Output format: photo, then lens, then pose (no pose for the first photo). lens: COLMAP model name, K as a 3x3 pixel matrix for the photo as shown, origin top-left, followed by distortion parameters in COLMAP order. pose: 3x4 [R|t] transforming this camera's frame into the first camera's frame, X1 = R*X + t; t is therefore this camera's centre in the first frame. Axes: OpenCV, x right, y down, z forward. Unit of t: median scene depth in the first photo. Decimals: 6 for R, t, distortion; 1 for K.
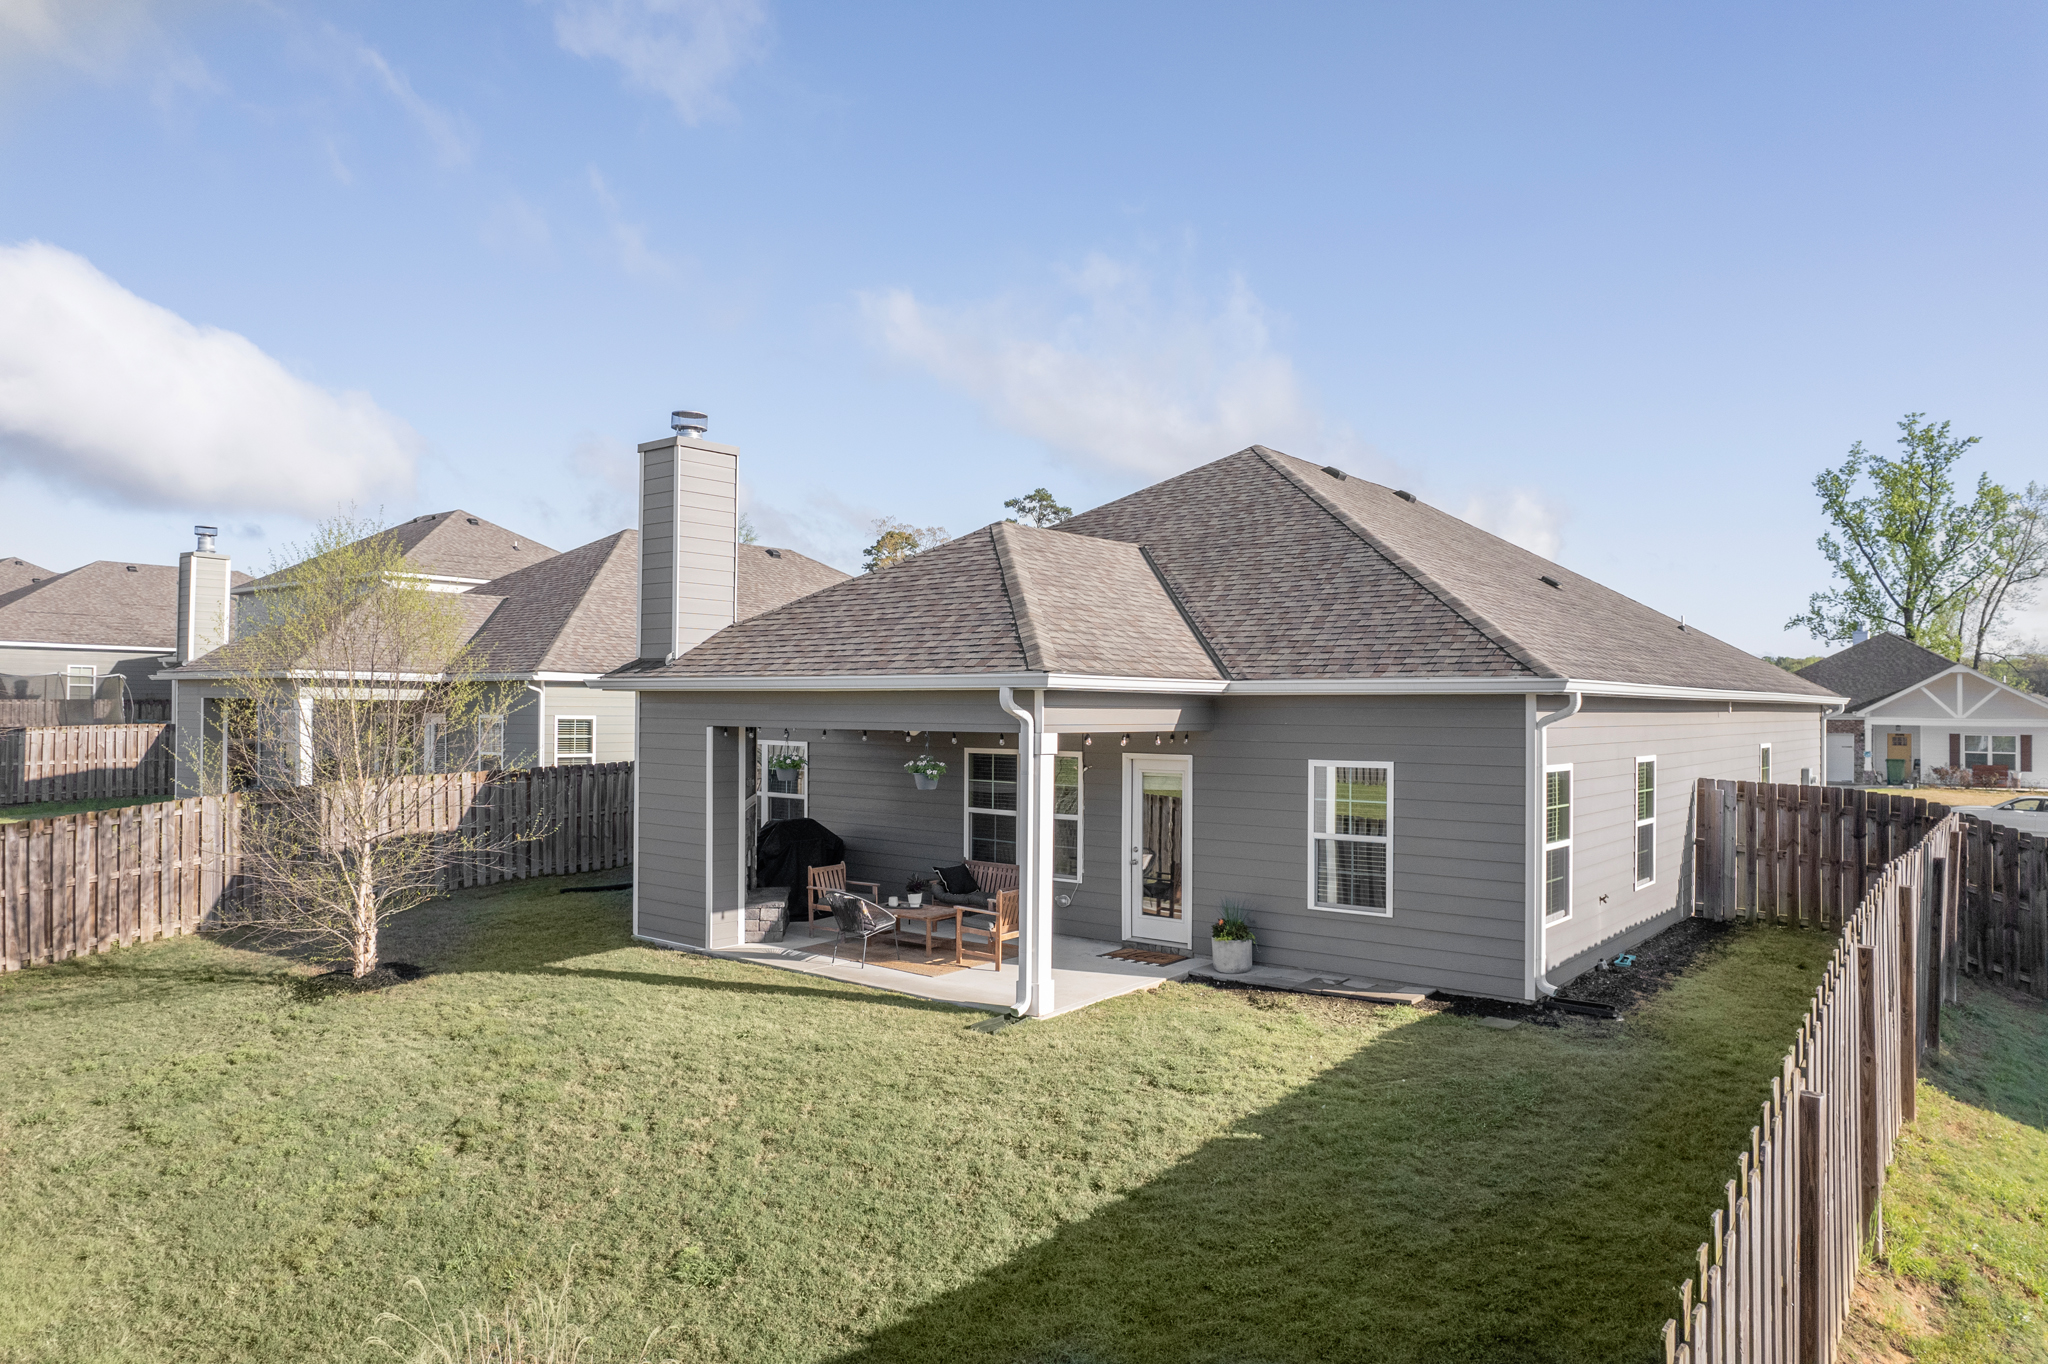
lens RADIAL K [[1312.3, 0, 1026.8], [0, 1312.3, 688.3], [0, 0, 1]] dist [-0.075964, 0.067823]
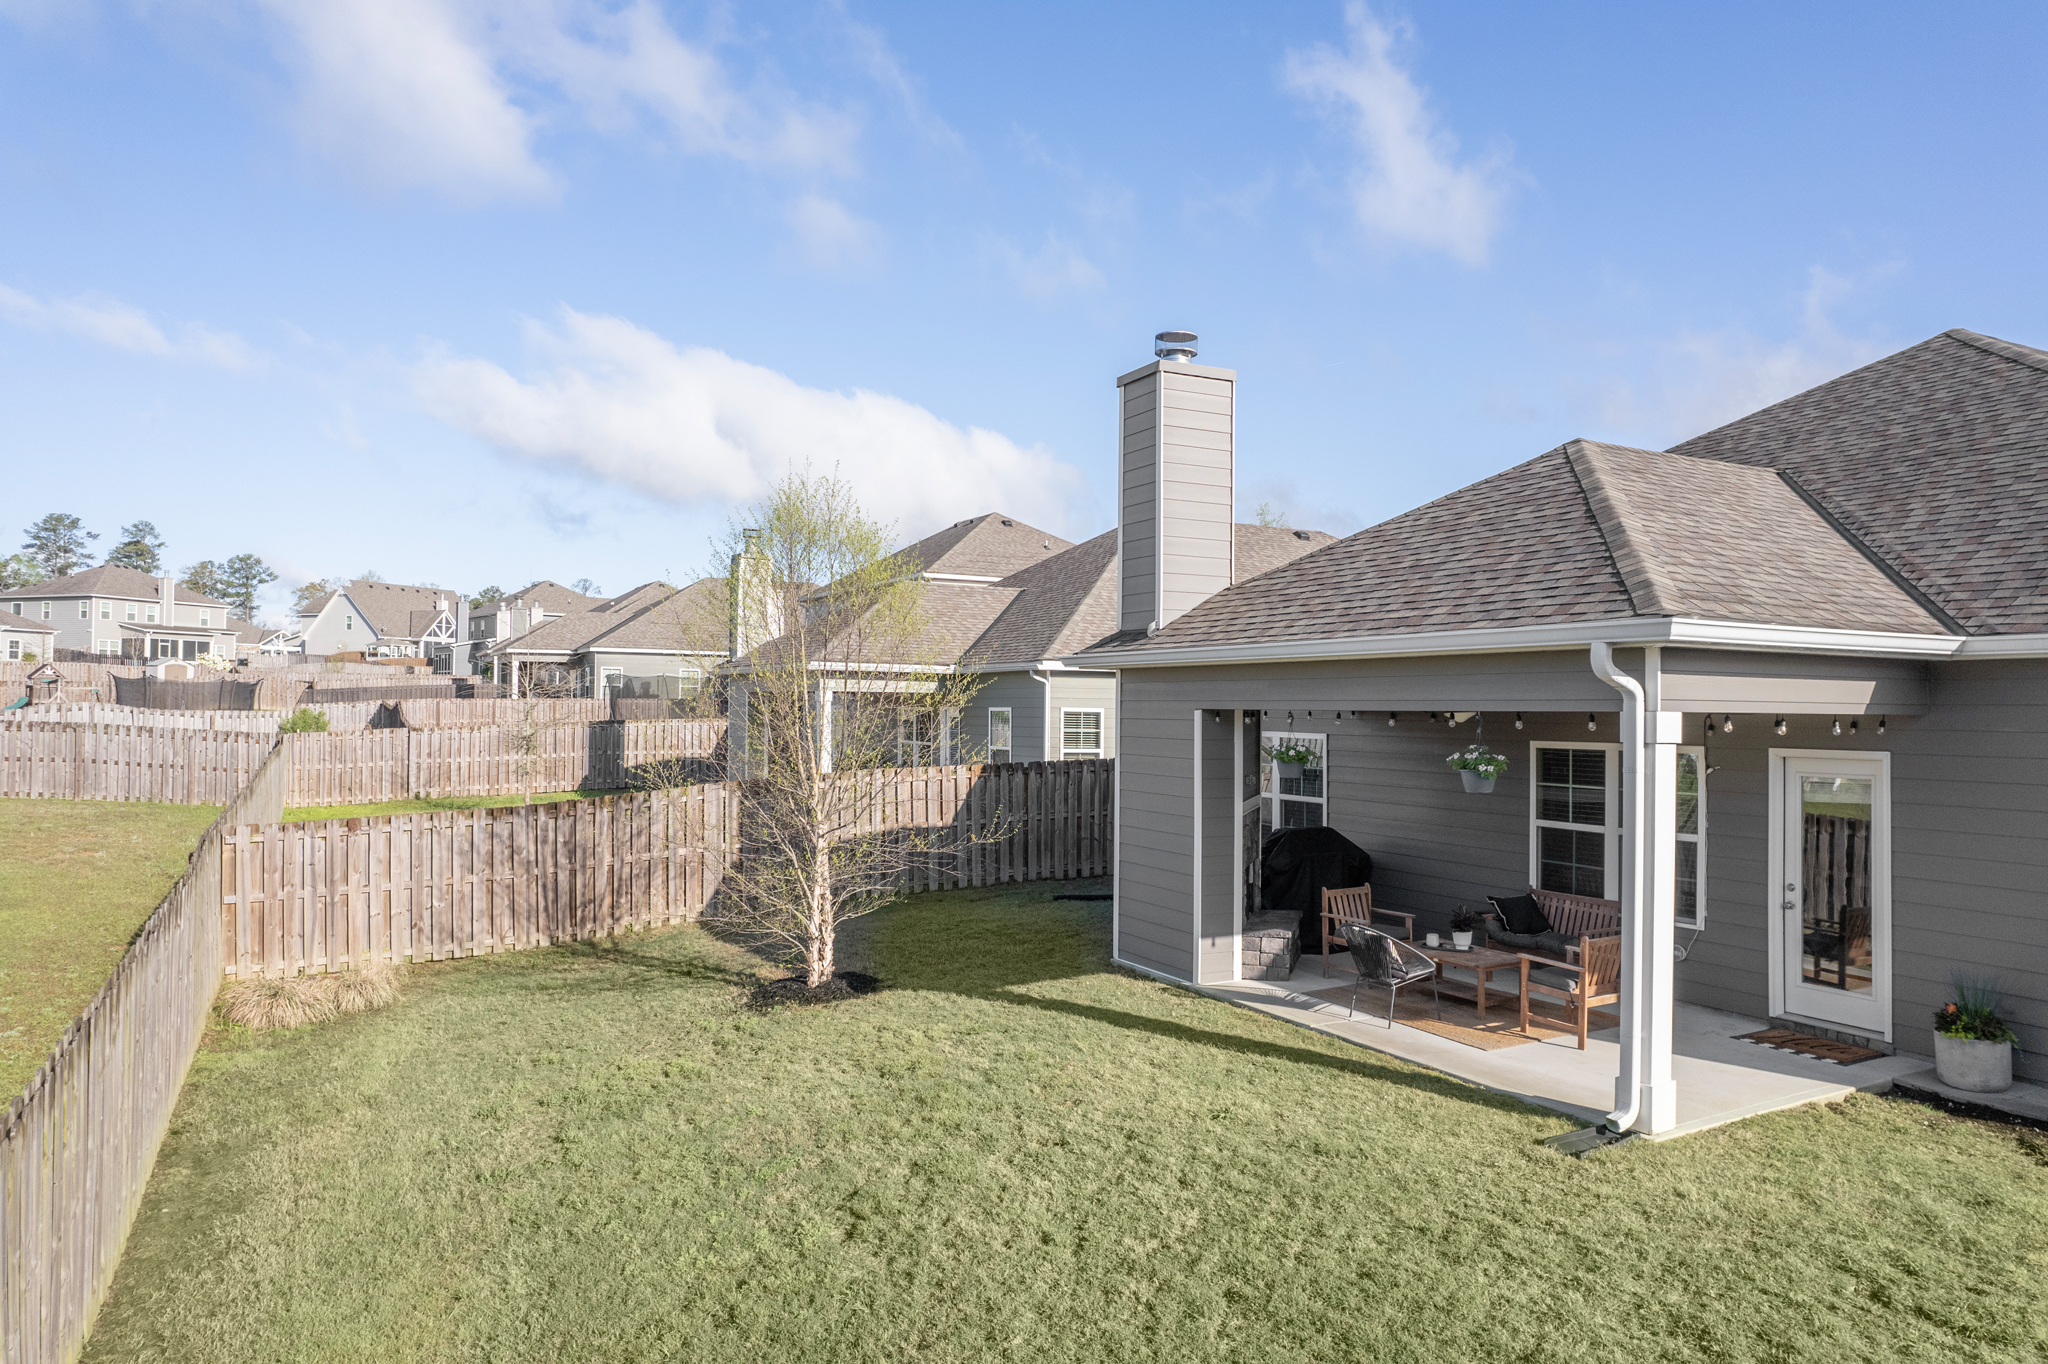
lens RADIAL K [[1312.3, 0, 1026.8], [0, 1312.3, 688.3], [0, 0, 1]] dist [-0.075964, 0.067823]
pose [[0.917413, -0.004476, -0.397910, -0.017929], [0.002686, 0.999984, -0.005055, 0.021067], [0.397927, 0.003569, 0.917410, 0.225712]]
